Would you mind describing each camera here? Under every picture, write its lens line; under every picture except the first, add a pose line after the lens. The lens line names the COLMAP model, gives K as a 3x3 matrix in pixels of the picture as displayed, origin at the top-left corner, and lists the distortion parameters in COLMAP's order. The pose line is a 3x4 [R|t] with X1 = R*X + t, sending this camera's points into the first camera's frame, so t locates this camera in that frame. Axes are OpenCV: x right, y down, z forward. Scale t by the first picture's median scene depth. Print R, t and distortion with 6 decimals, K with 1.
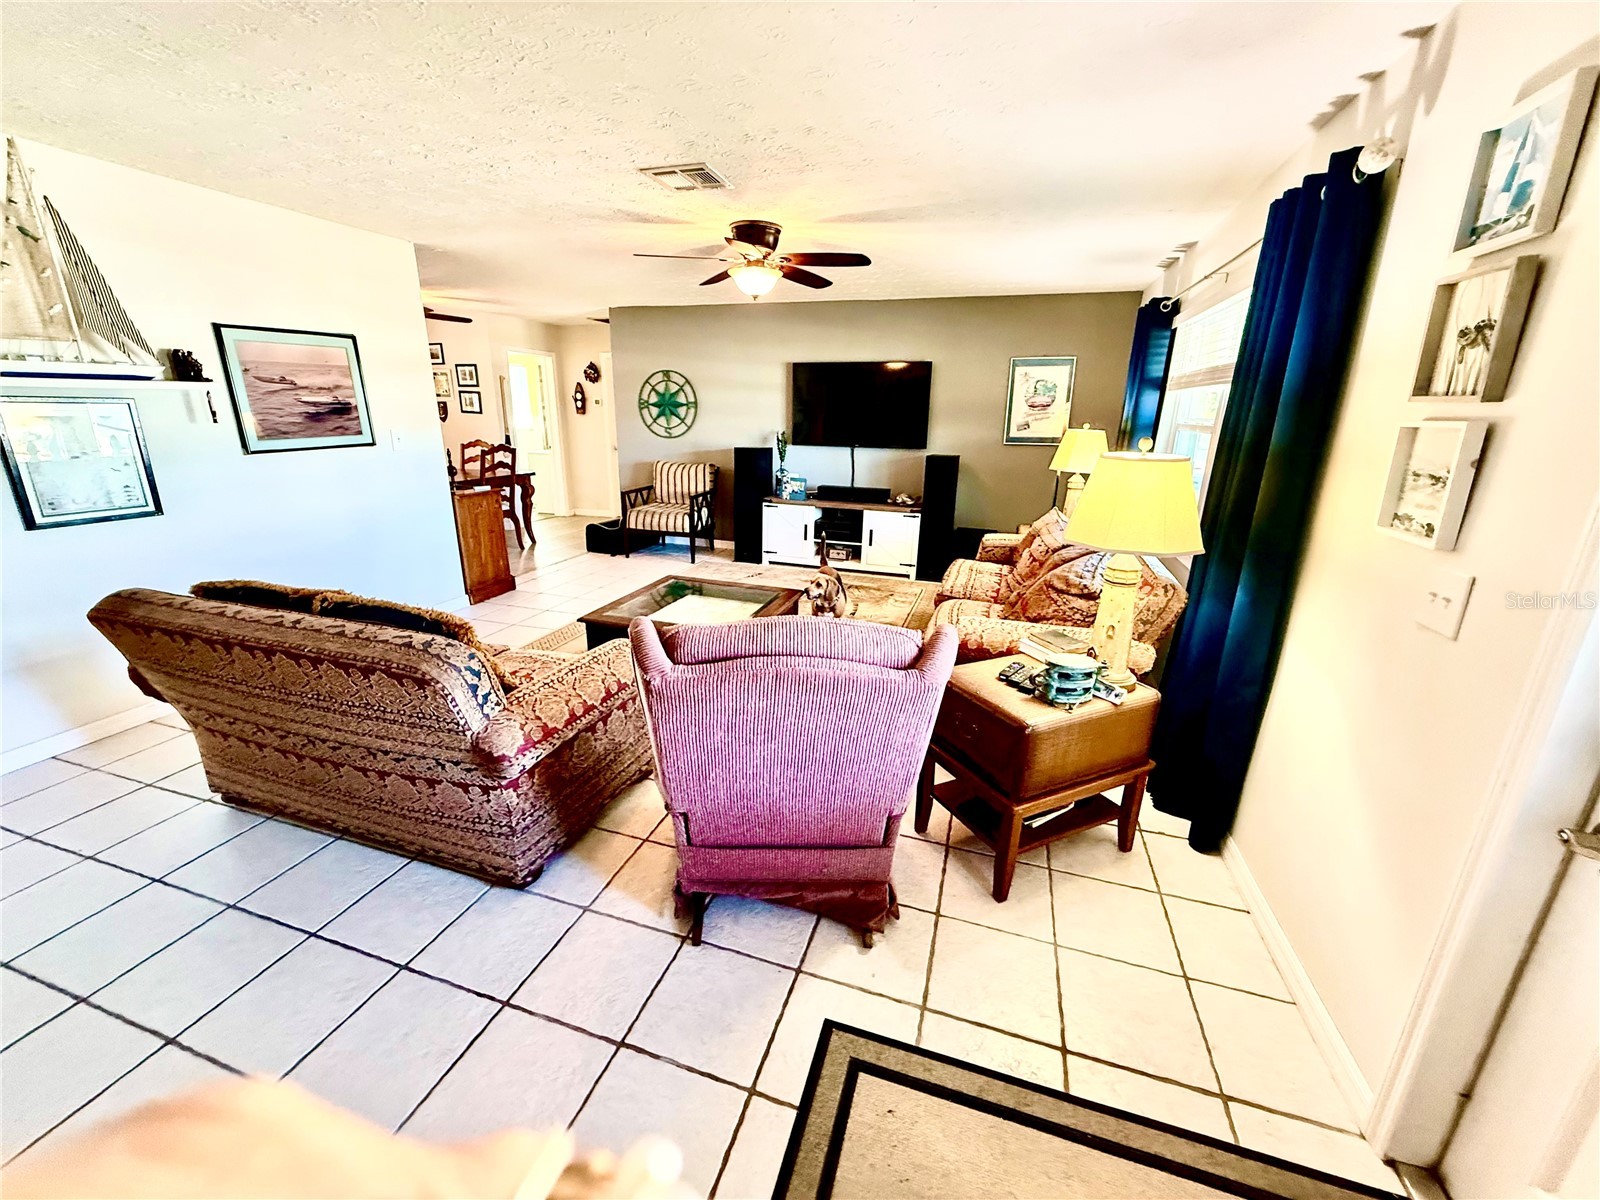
lens RADIAL K [[637.5, 0, 794.7], [0, 637.5, 596.2], [0, 0, 1]] dist [0.001153, -0.000182]
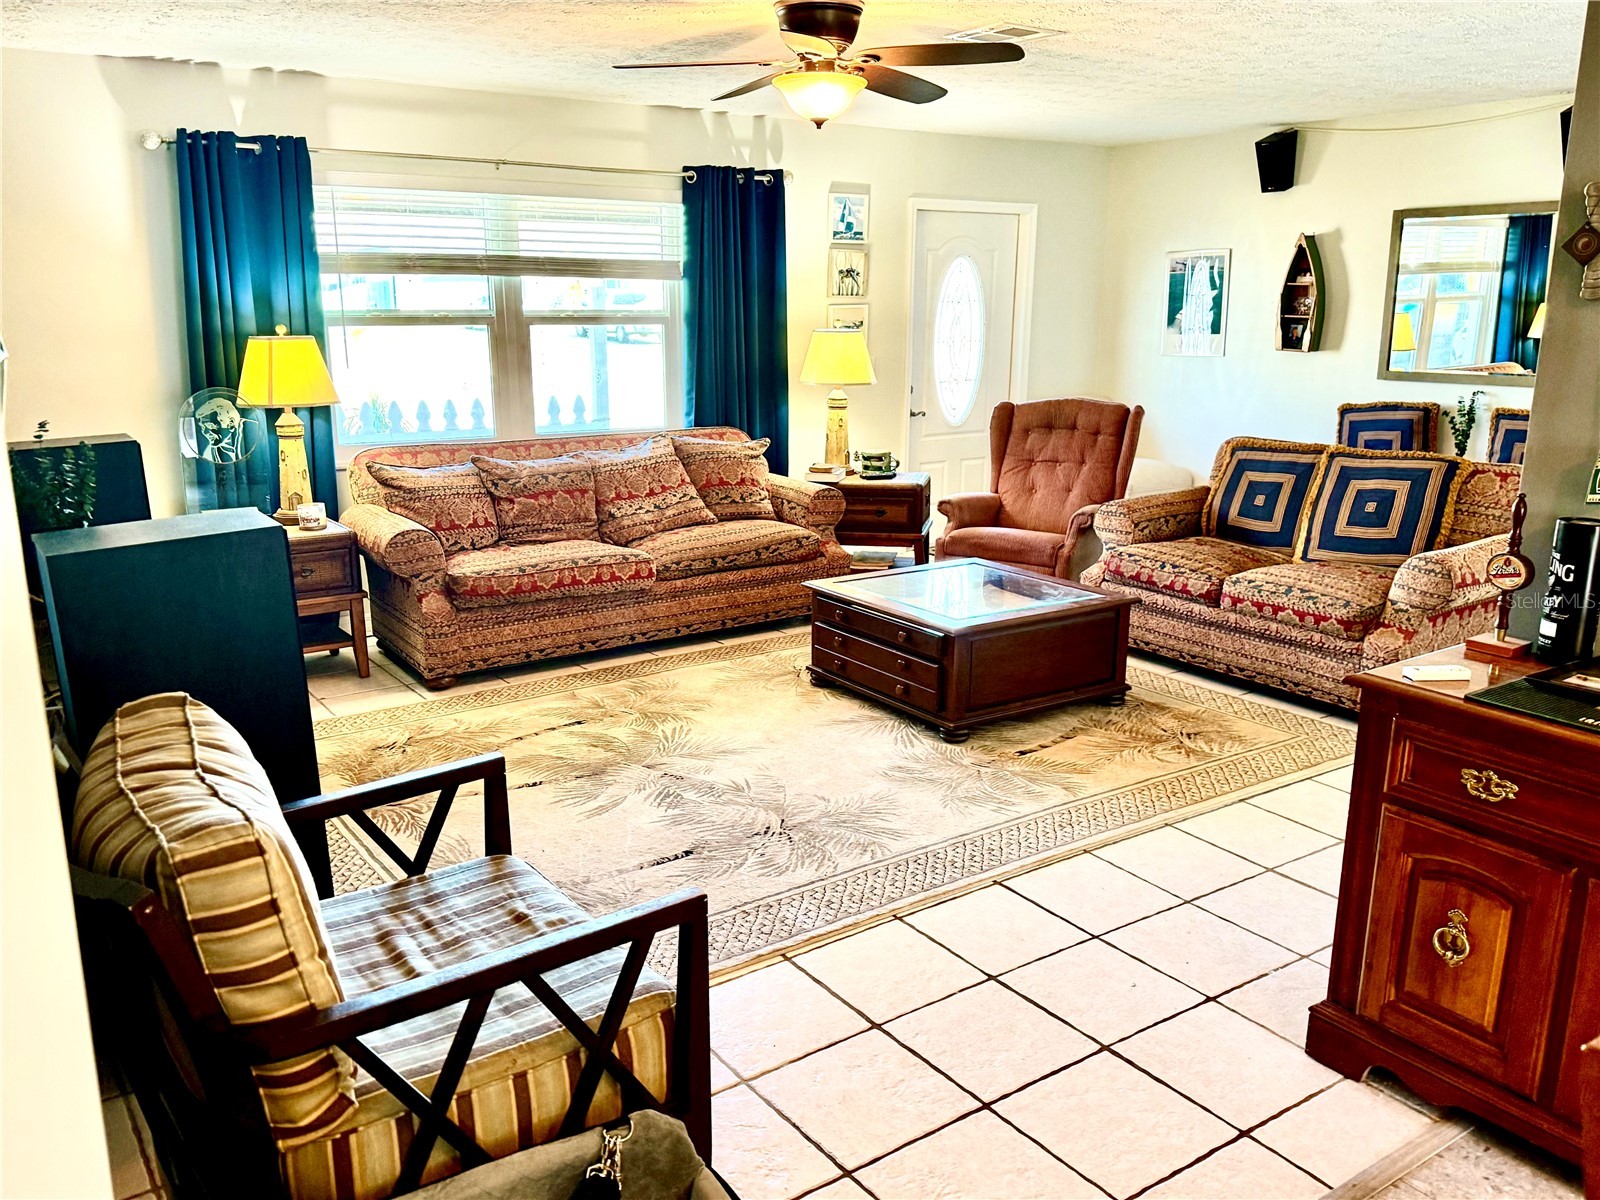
lens RADIAL K [[1275.8, 0, 800.0], [0, 1275.8, 600.0], [0, 0, 1]] dist [0.096382, -0.000788]
pose [[-0.795242, -0.164113, 0.583658, -0.467343], [0.155345, 0.875379, 0.457798, -0.366224], [-0.586052, 0.454729, -0.670645, 1.150775]]
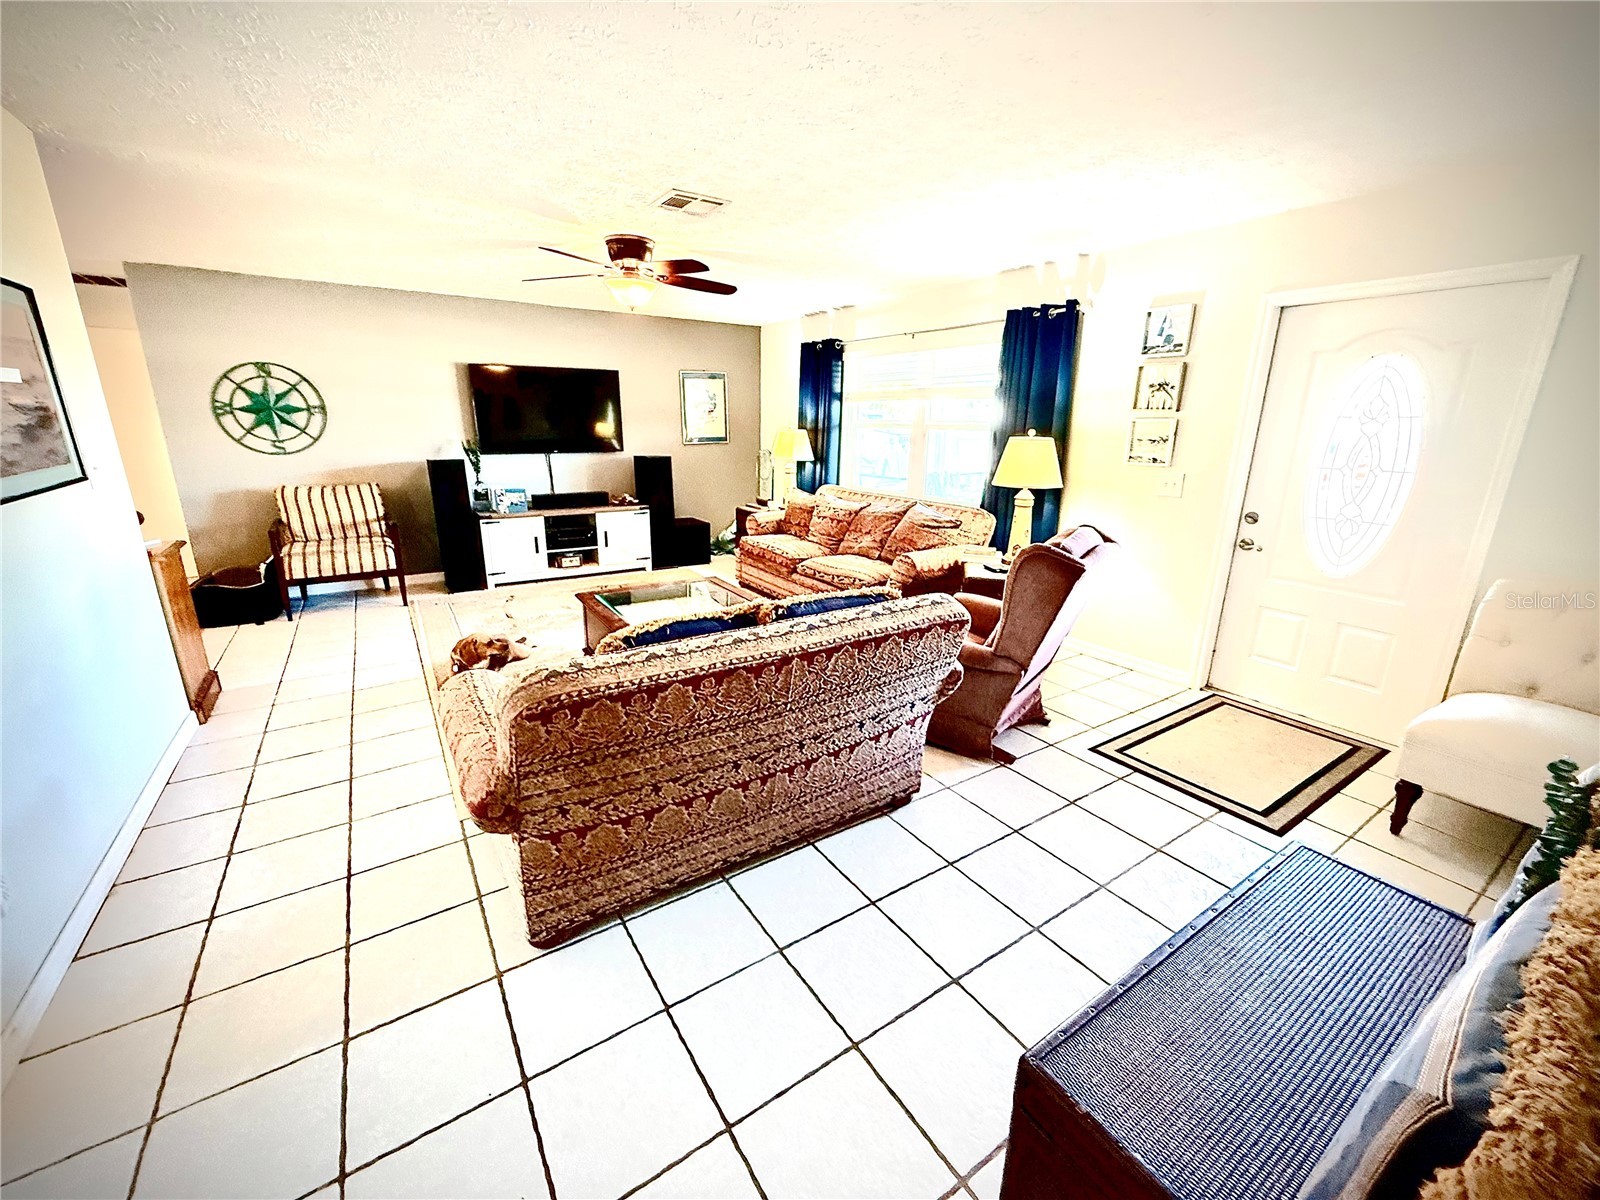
lens RADIAL K [[637.5, 0, 794.7], [0, 637.5, 596.2], [0, 0, 1]] dist [0.001153, -0.000182]
pose [[0.627682, -0.216987, 0.747618, -0.452400], [0.221366, 0.970472, 0.095814, -0.031363], [-0.746333, 0.105357, 0.657181, 0.098571]]
